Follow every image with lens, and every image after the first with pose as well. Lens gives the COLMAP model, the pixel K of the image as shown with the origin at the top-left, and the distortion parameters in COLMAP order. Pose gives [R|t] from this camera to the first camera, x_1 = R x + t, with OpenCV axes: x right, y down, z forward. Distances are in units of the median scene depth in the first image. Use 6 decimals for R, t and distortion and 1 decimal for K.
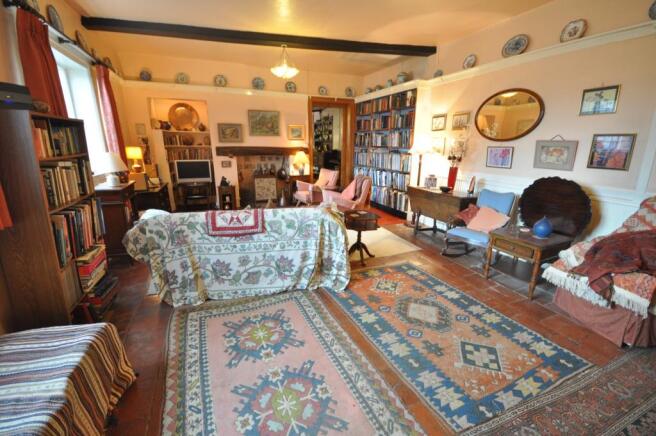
lens RADIAL K [[290.8, 0, 328.0], [0, 290.8, 218.0], [0, 0, 1]] dist [-0.000873, -0.013497]
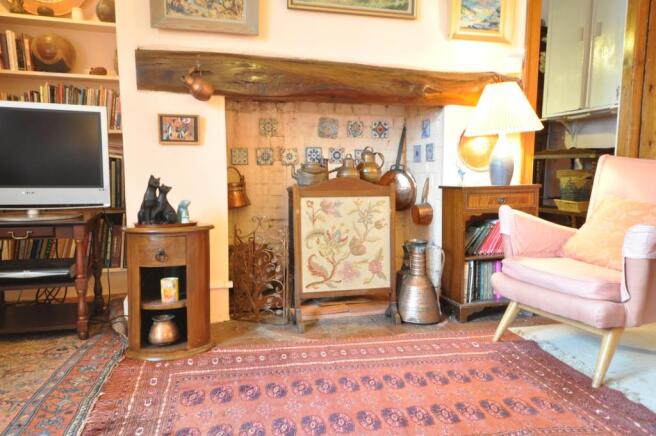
lens RADIAL K [[505.9, 0, 328.0], [0, 505.9, 218.0], [0, 0, 1]] dist [-0.001772, -0.000832]
pose [[0.992627, 0.017626, -0.119922, -0.181912], [-0.034885, 0.989051, -0.143389, -0.064046], [0.116081, 0.146515, 0.982374, 0.618400]]
